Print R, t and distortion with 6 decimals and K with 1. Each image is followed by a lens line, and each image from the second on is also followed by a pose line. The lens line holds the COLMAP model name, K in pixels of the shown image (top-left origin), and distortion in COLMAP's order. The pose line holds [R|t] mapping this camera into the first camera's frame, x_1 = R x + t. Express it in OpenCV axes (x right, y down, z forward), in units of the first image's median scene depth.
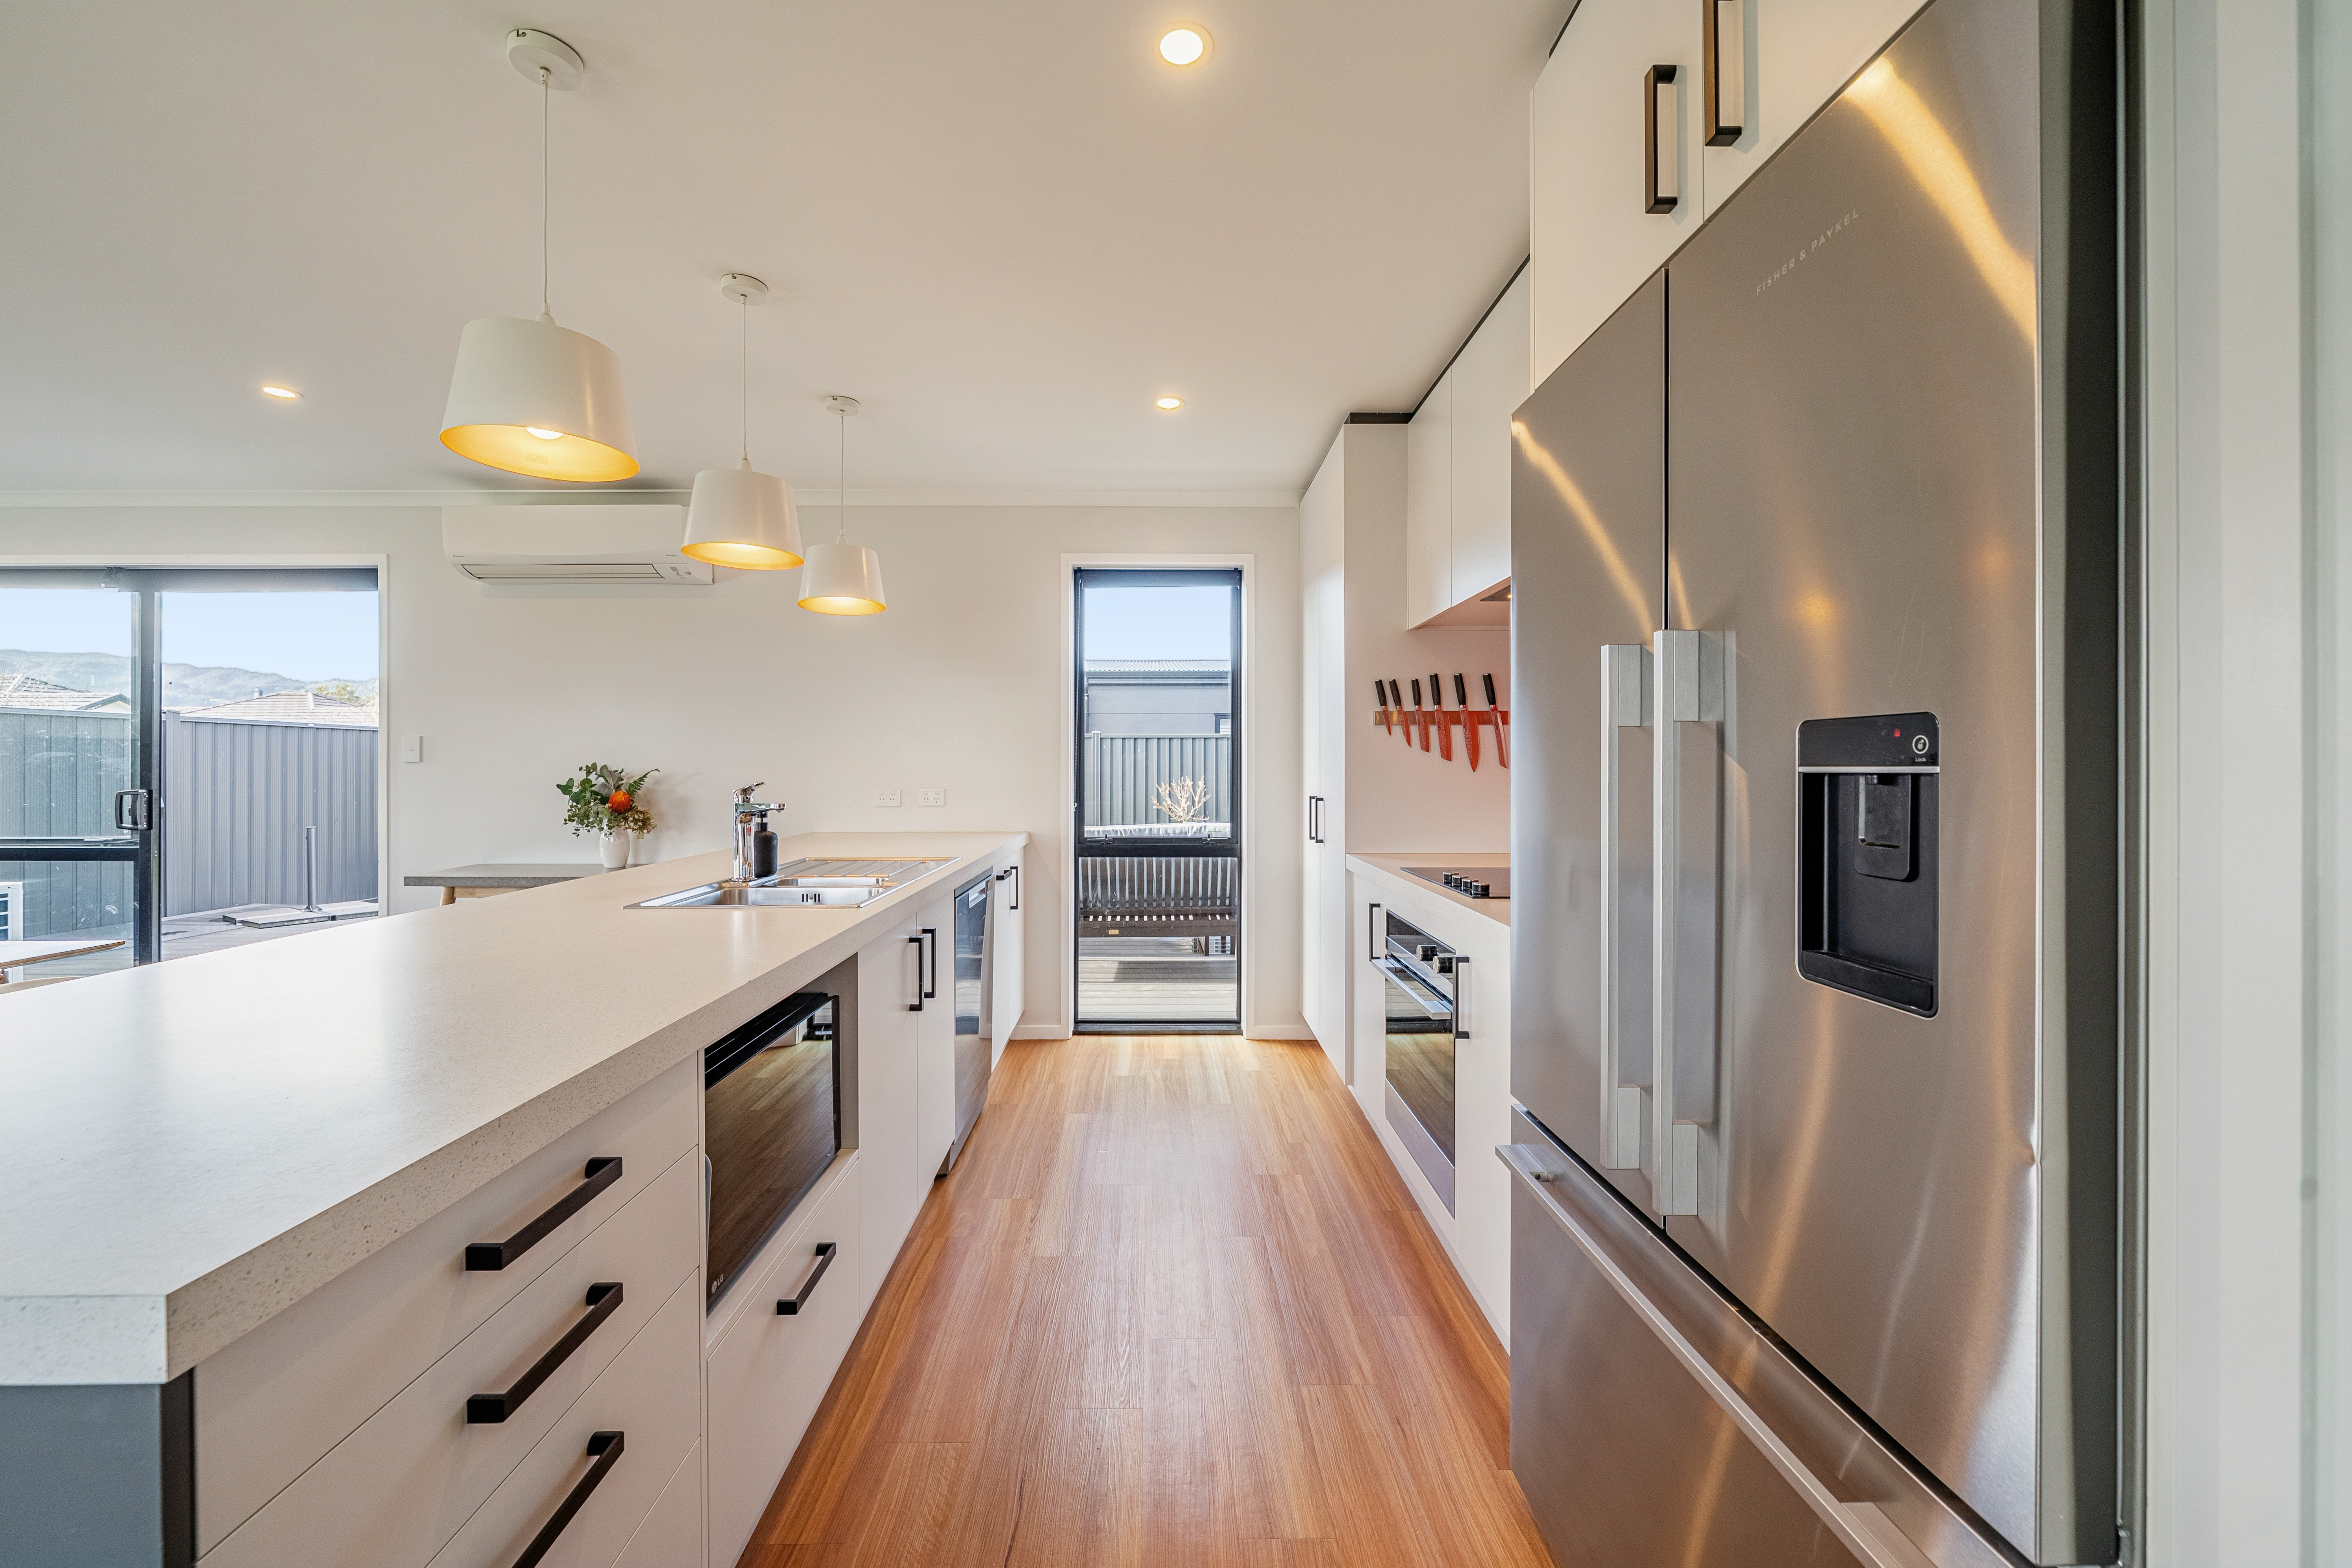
lens RADIAL K [[919.6, 0, 1164.0], [0, 919.6, 767.5], [0, 0, 1]] dist [-0.004692, -0.000475]
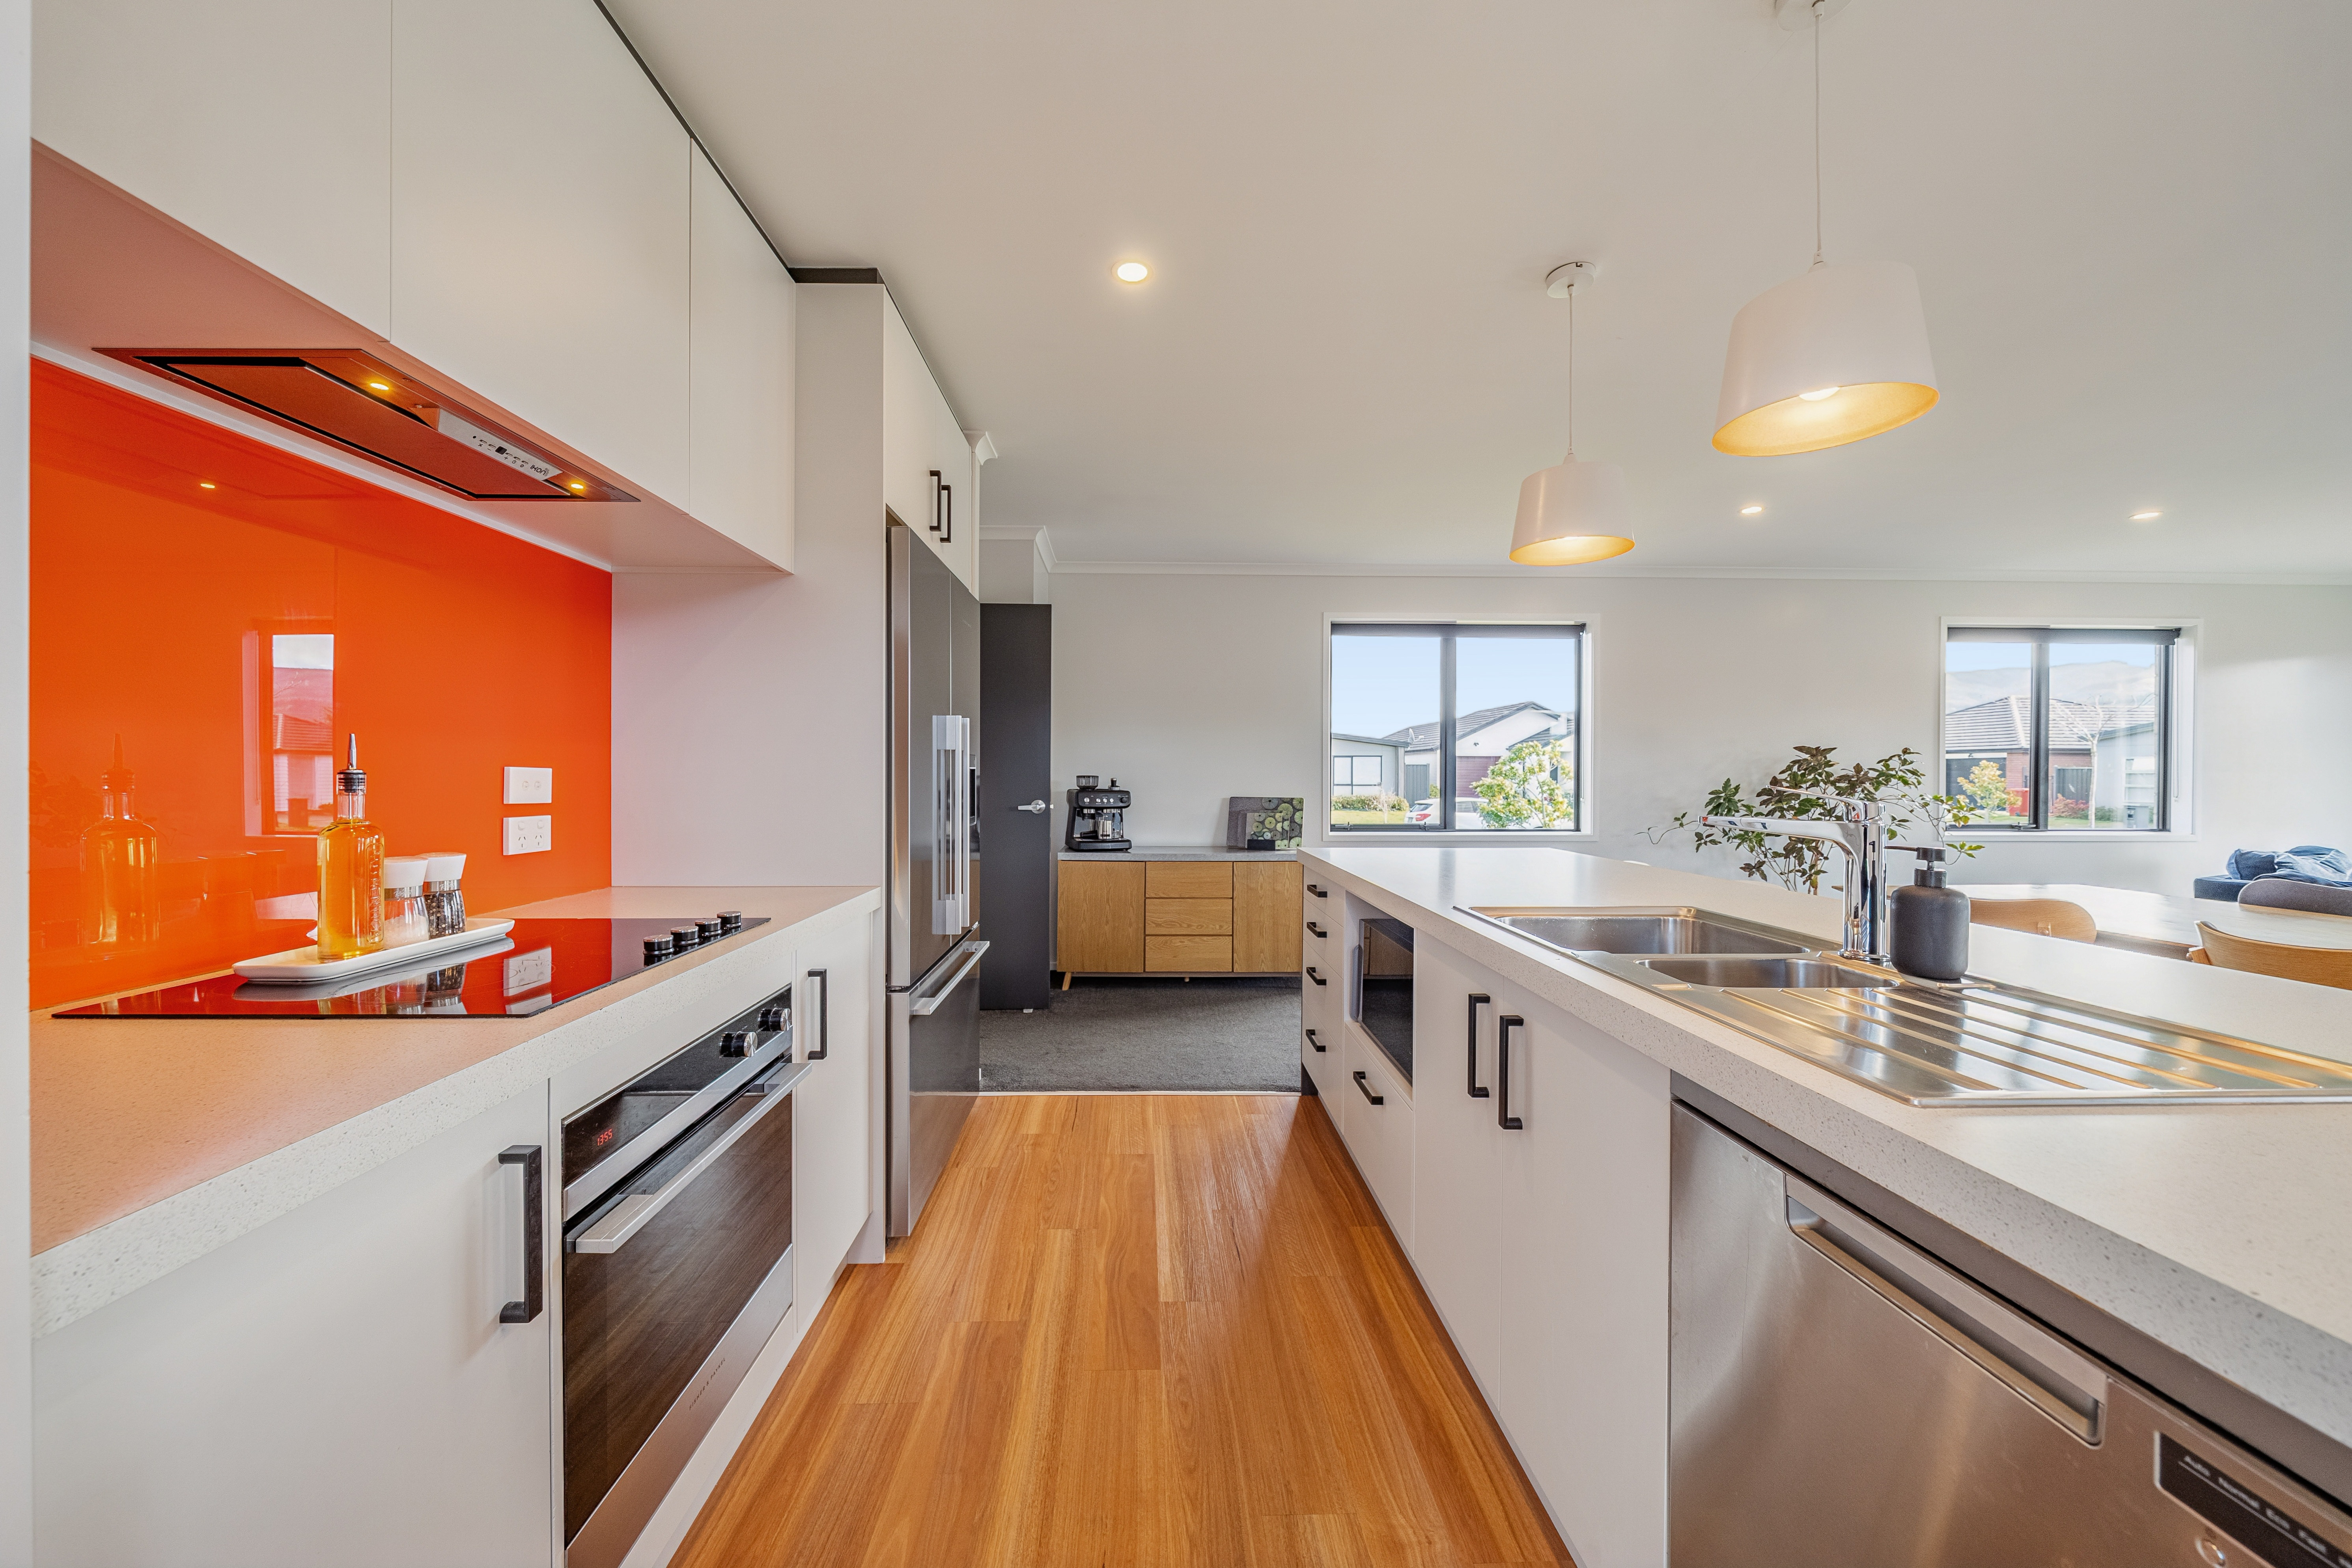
lens RADIAL K [[827.6, 0, 1167.4], [0, 827.6, 775.6], [0, 0, 1]] dist [-0.008114, -0.000006]
pose [[-0.999832, 0.002051, -0.018215, -0.007323], [0.002064, 0.999998, -0.000686, 0.006577], [0.018214, -0.000723, -0.999834, 0.934383]]
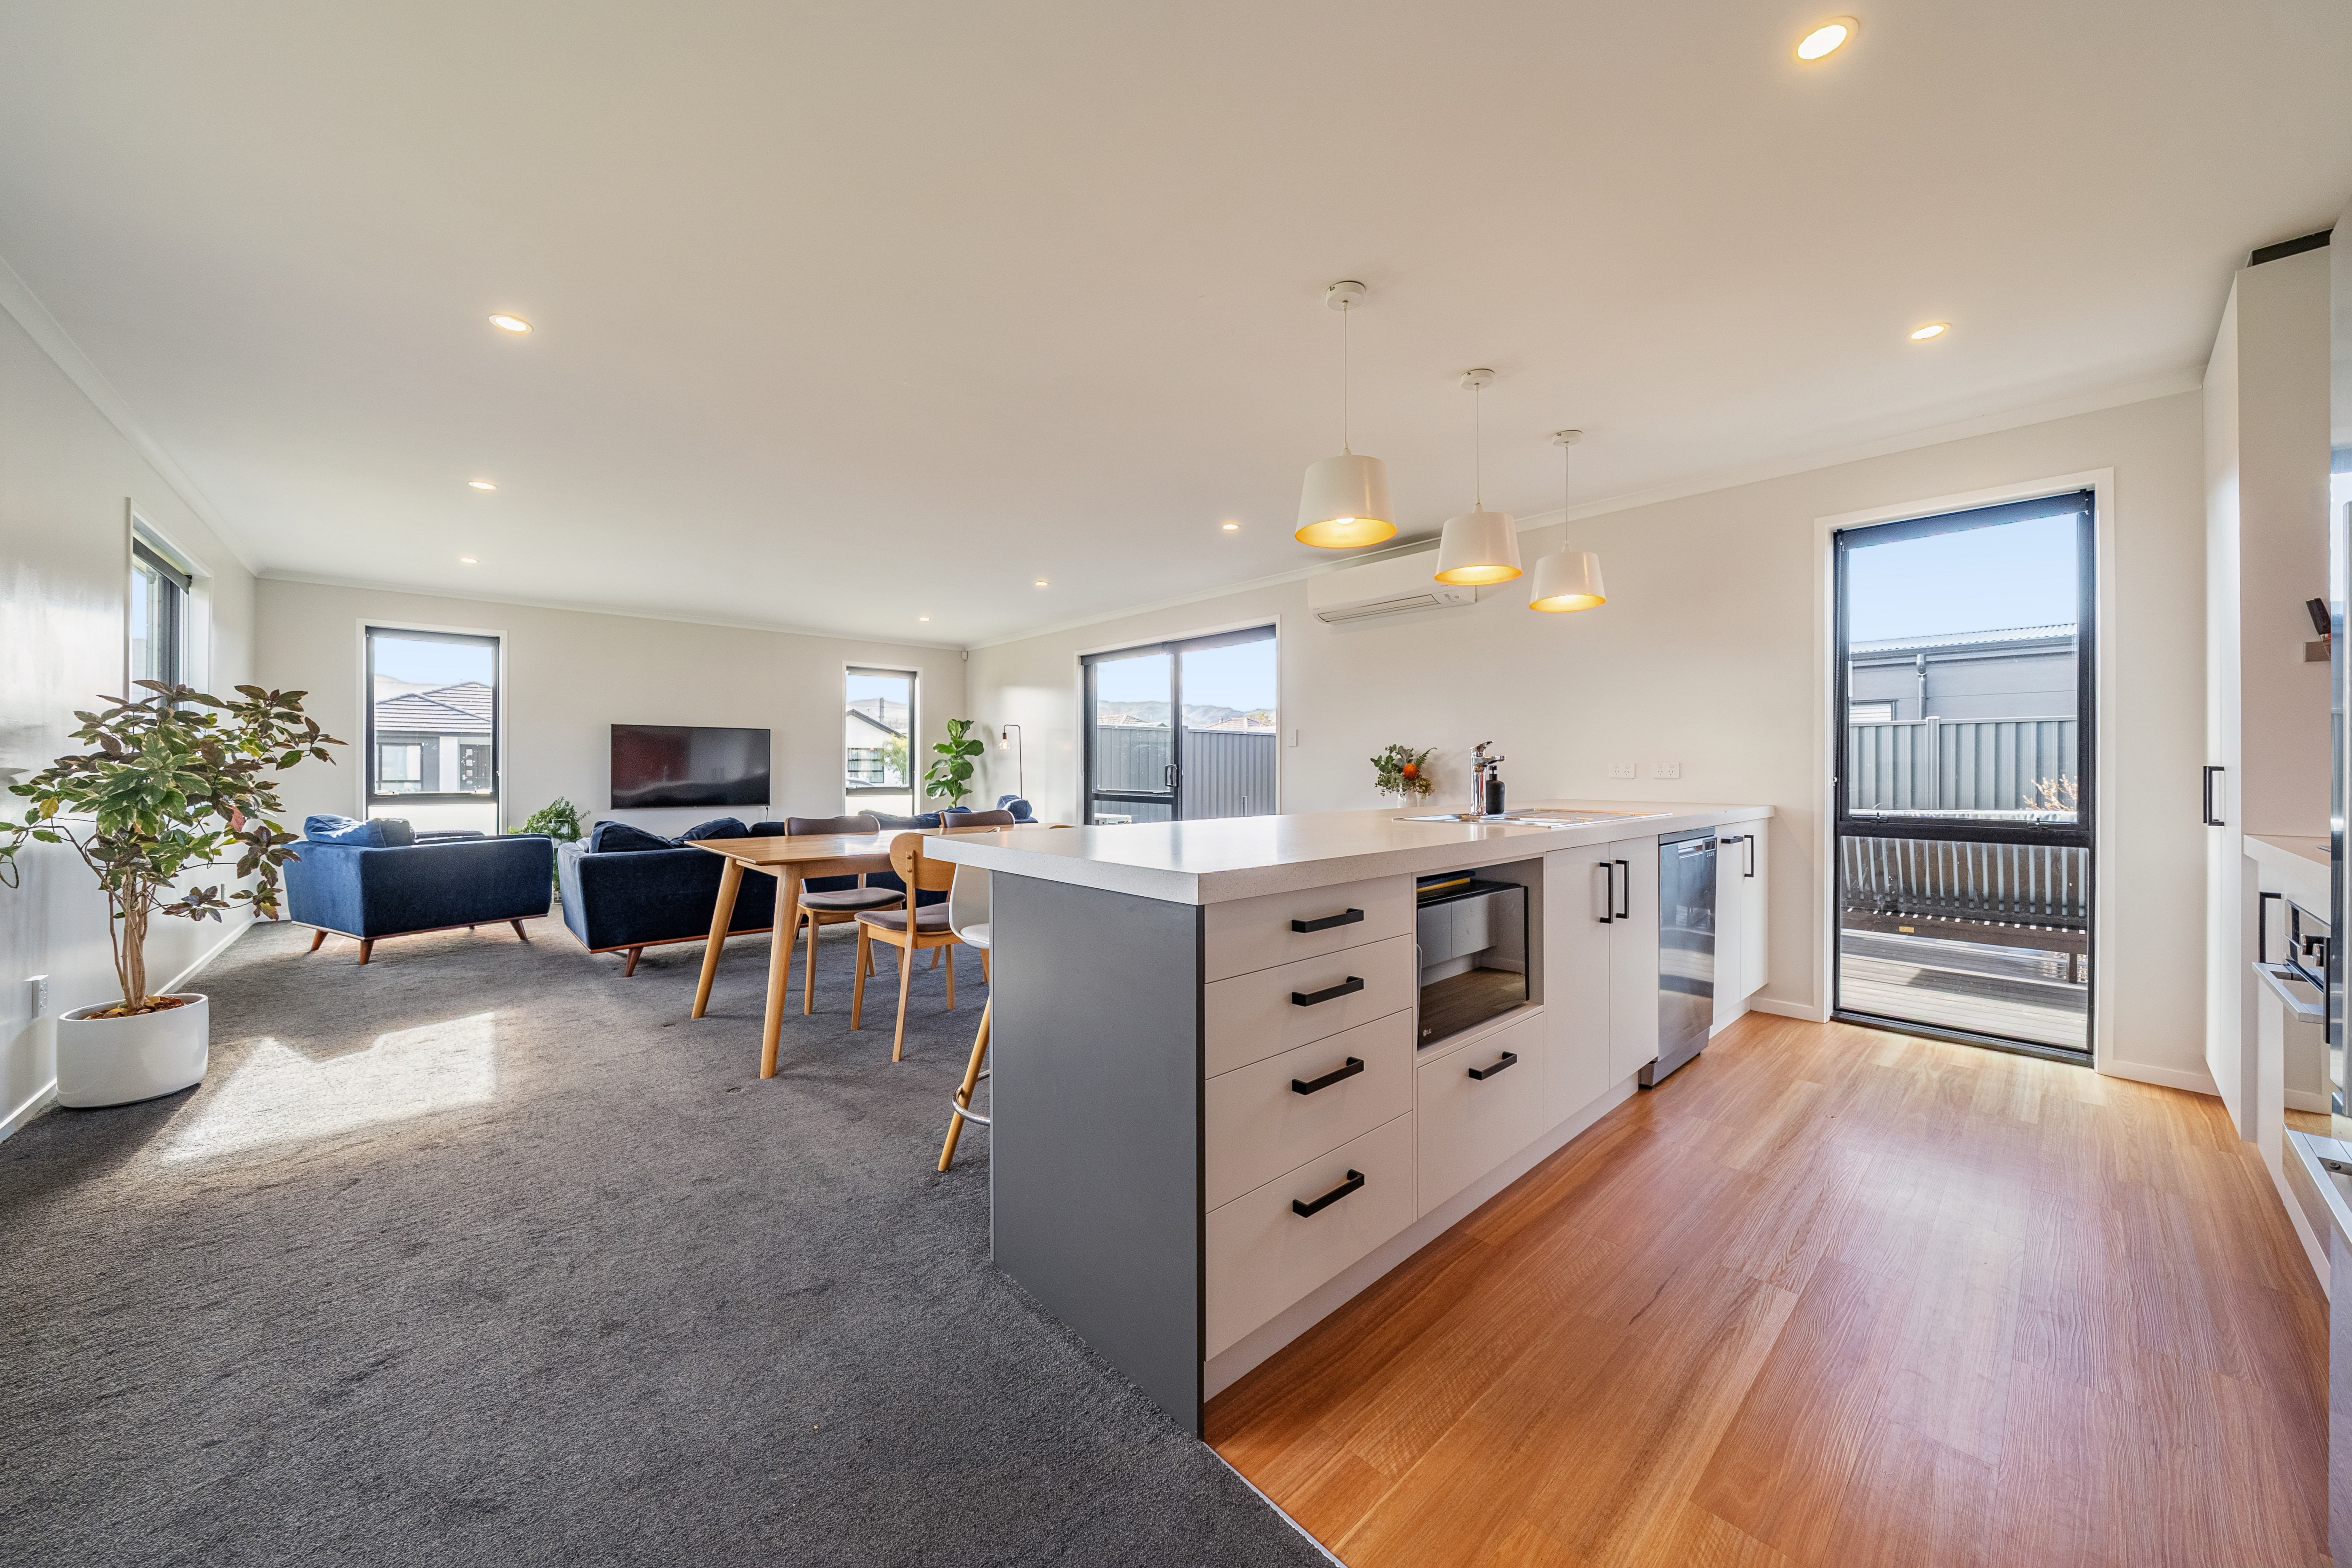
lens RADIAL K [[827.6, 0, 1167.4], [0, 827.6, 775.6], [0, 0, 1]] dist [-0.008114, -0.000006]
pose [[0.663883, 0.007566, -0.747798, 0.092119], [-0.001800, 0.999962, 0.008519, 0.033870], [0.747834, -0.004309, 0.663872, -0.094107]]
